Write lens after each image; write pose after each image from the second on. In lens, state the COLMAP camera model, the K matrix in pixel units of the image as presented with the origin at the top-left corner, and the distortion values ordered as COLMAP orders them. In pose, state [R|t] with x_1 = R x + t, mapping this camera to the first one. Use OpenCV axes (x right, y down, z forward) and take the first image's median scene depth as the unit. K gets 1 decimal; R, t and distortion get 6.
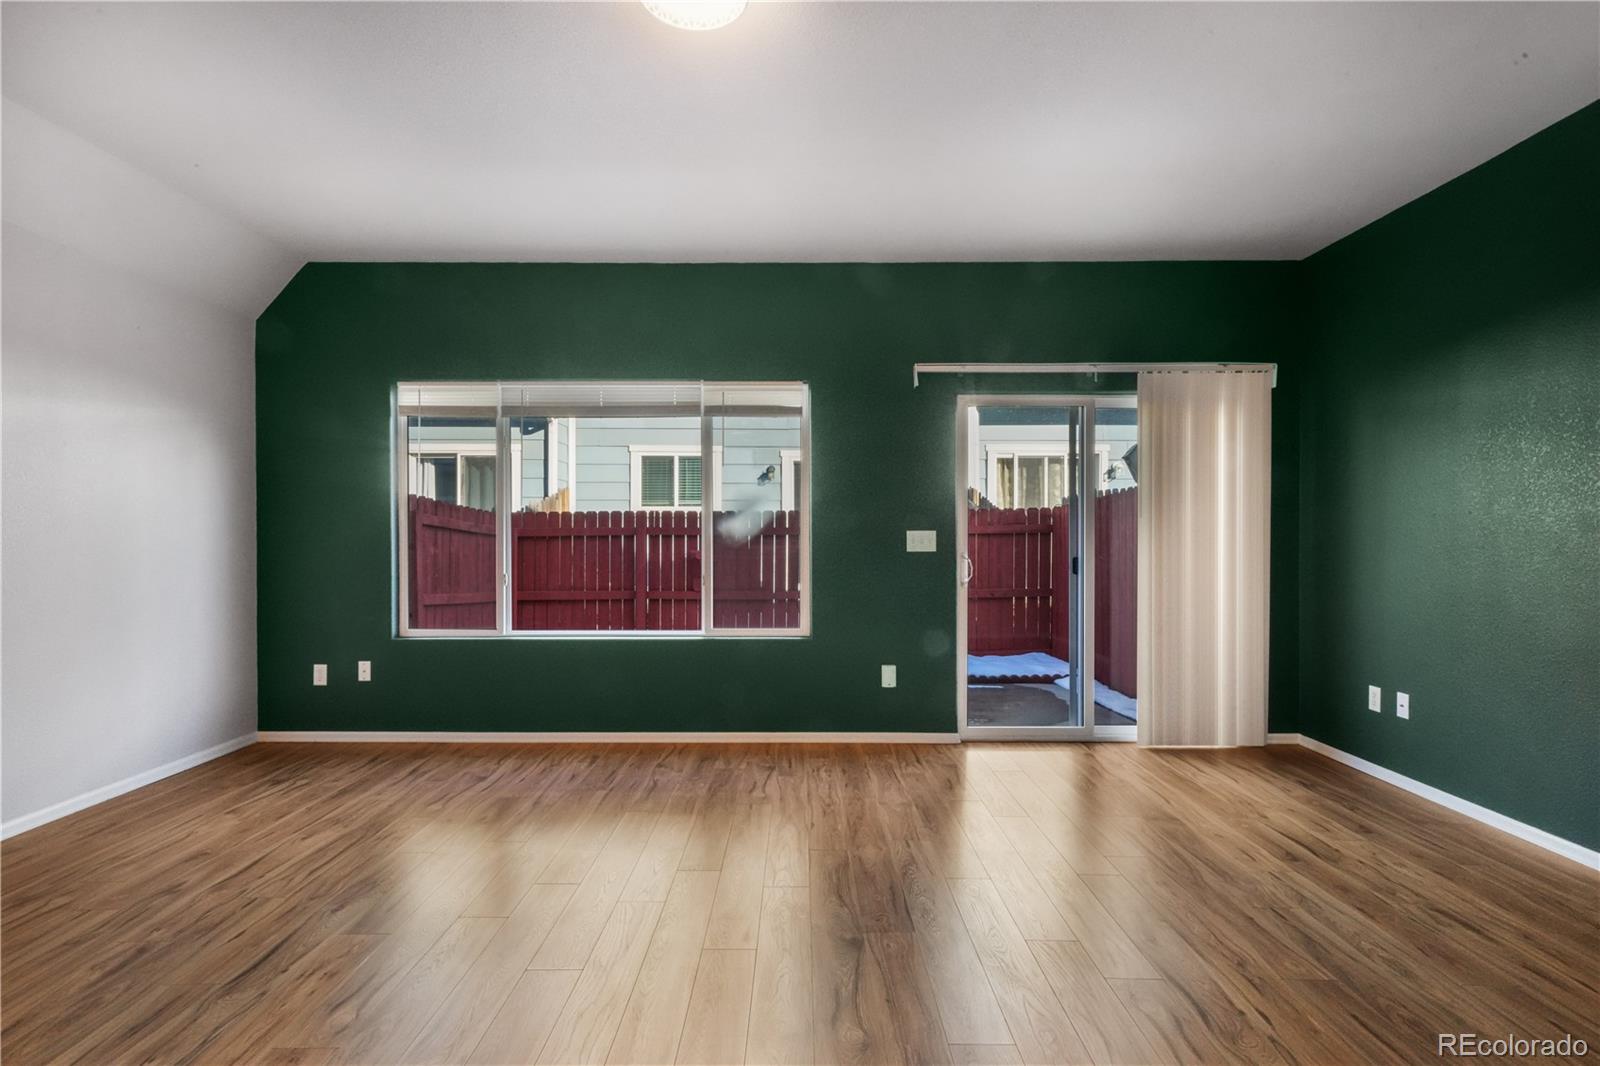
lens RADIAL K [[783.9, 0, 800.0], [0, 783.9, 533.0], [0, 0, 1]] dist [0.001402, 0.000520]
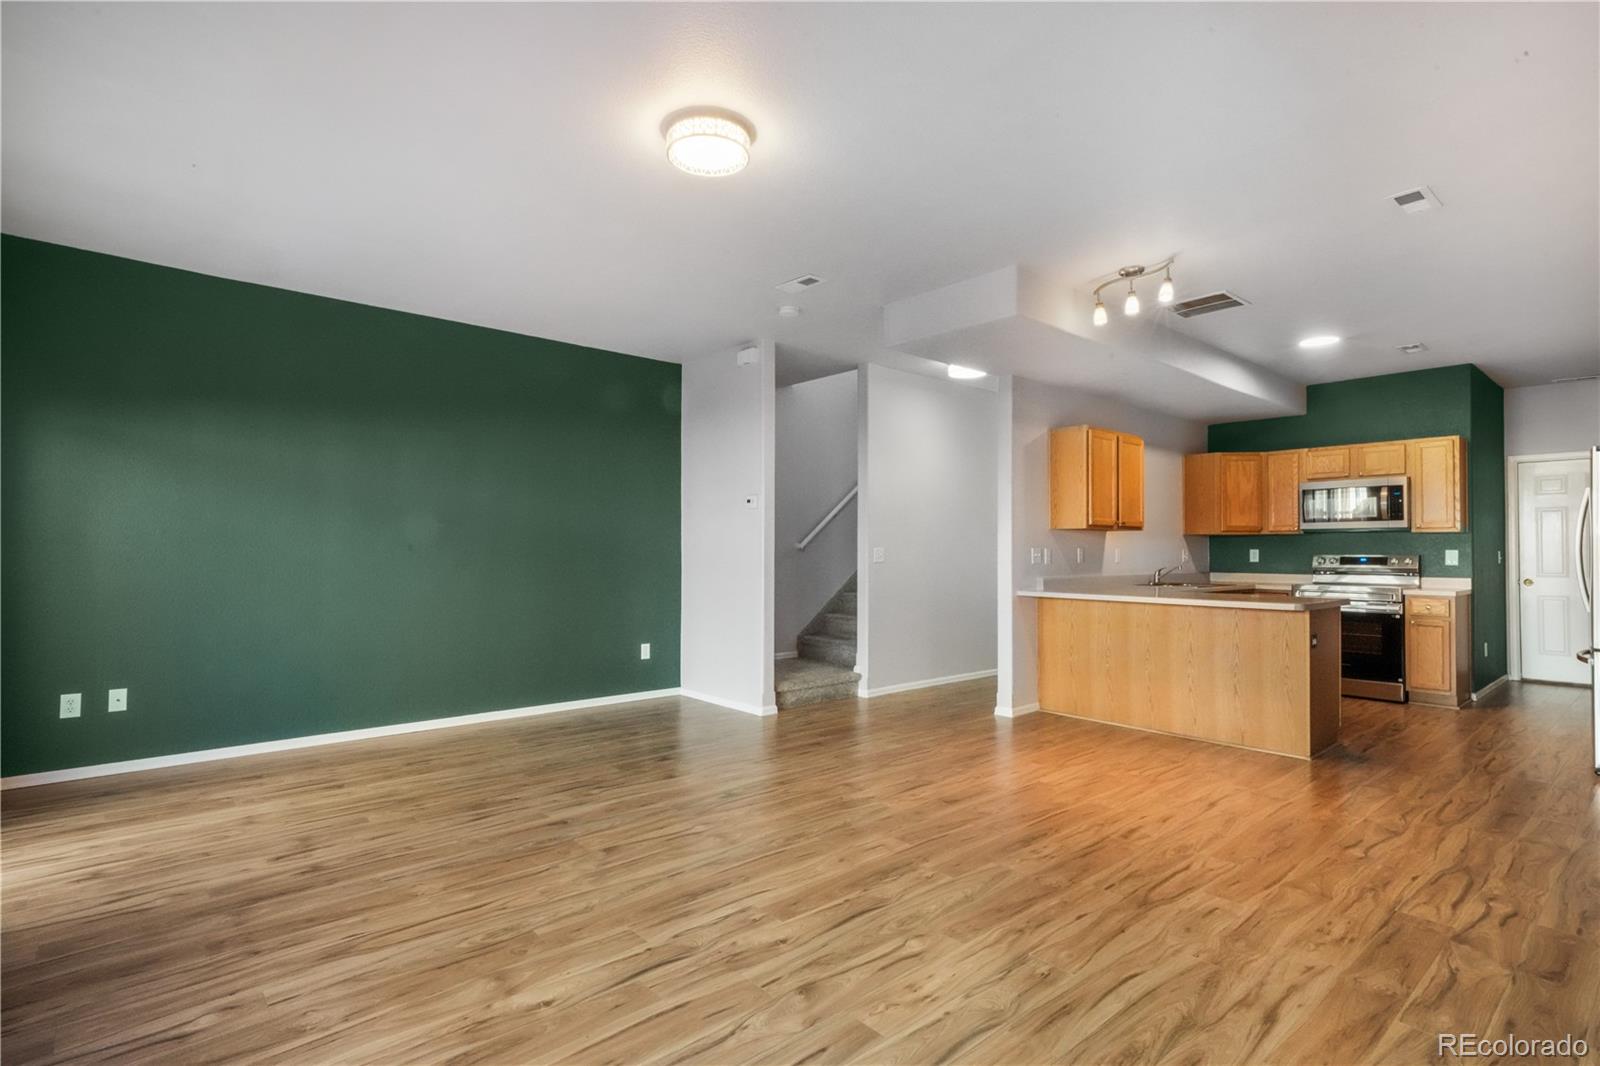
lens RADIAL K [[783.9, 0, 800.0], [0, 783.9, 533.0], [0, 0, 1]] dist [0.001402, 0.000520]
pose [[-0.667686, 0.010580, 0.744368, -0.926722], [-0.006345, 0.999782, -0.019903, -0.004062], [-0.744416, -0.018012, -0.667473, 1.316956]]
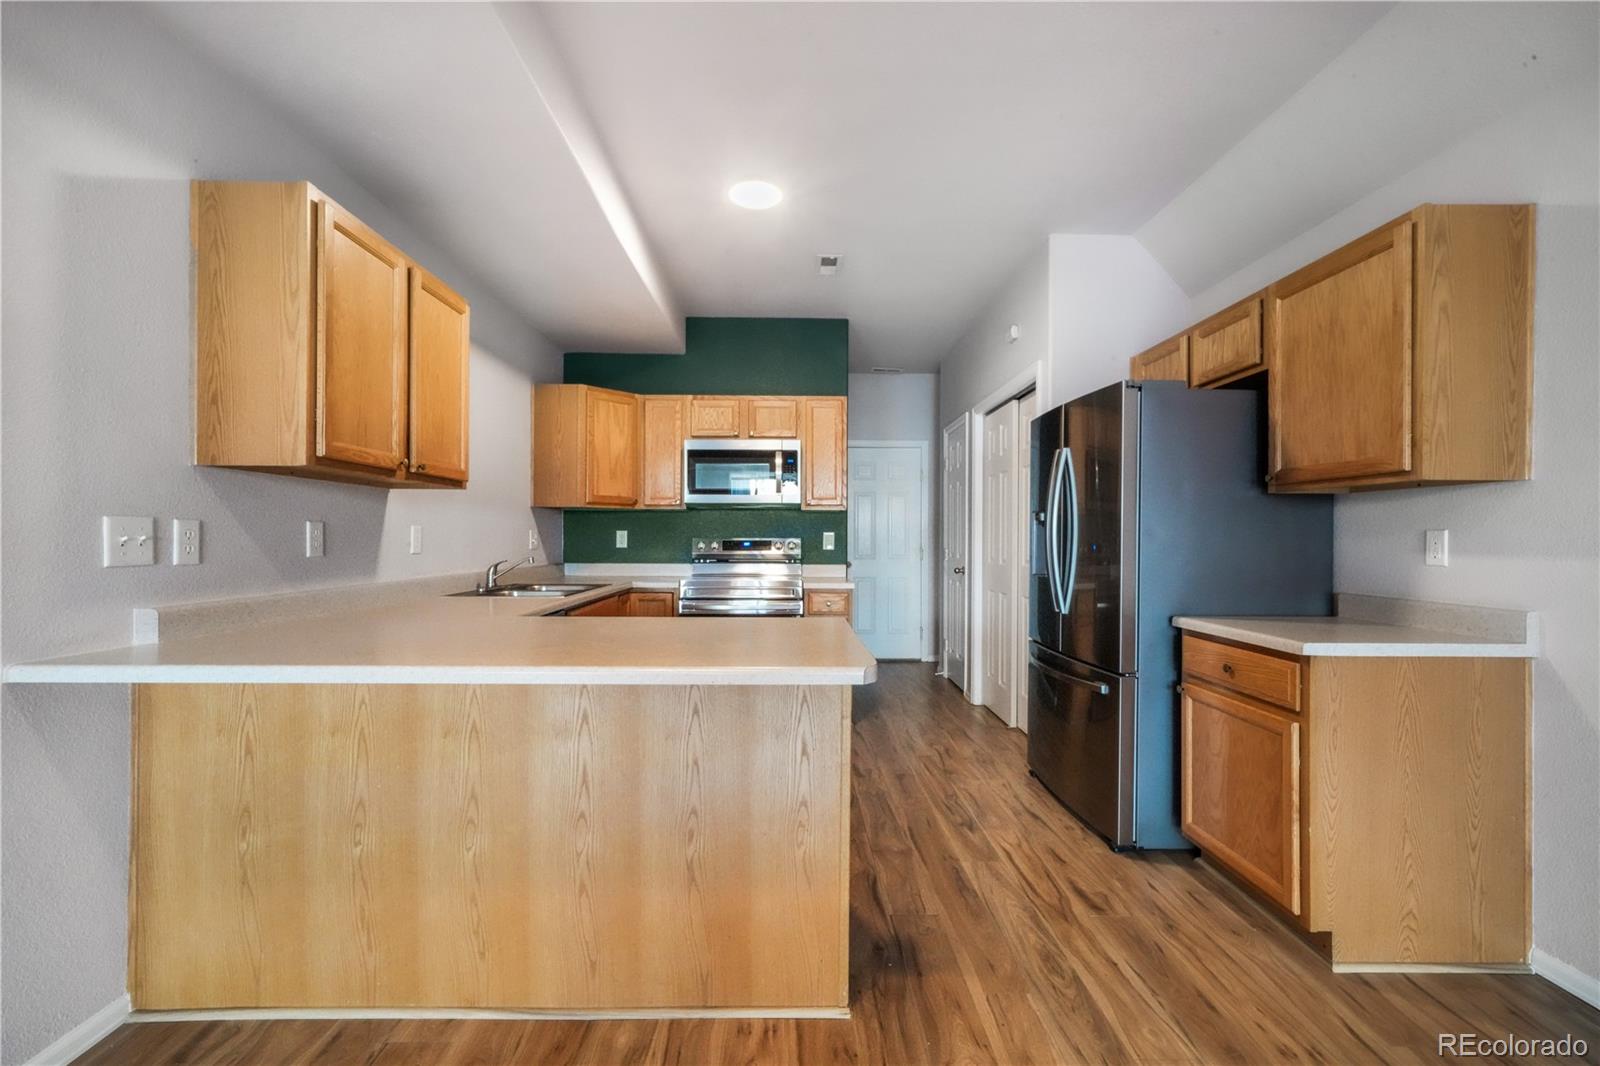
lens RADIAL K [[685.1, 0, 800.0], [0, 685.1, 533.0], [0, 0, 1]] dist [0.008742, -0.000031]
pose [[-0.999616, -0.008472, -0.026401, -0.832521], [-0.008252, 0.999930, -0.008437, -0.002481], [0.026471, -0.008216, -0.999616, 1.110043]]
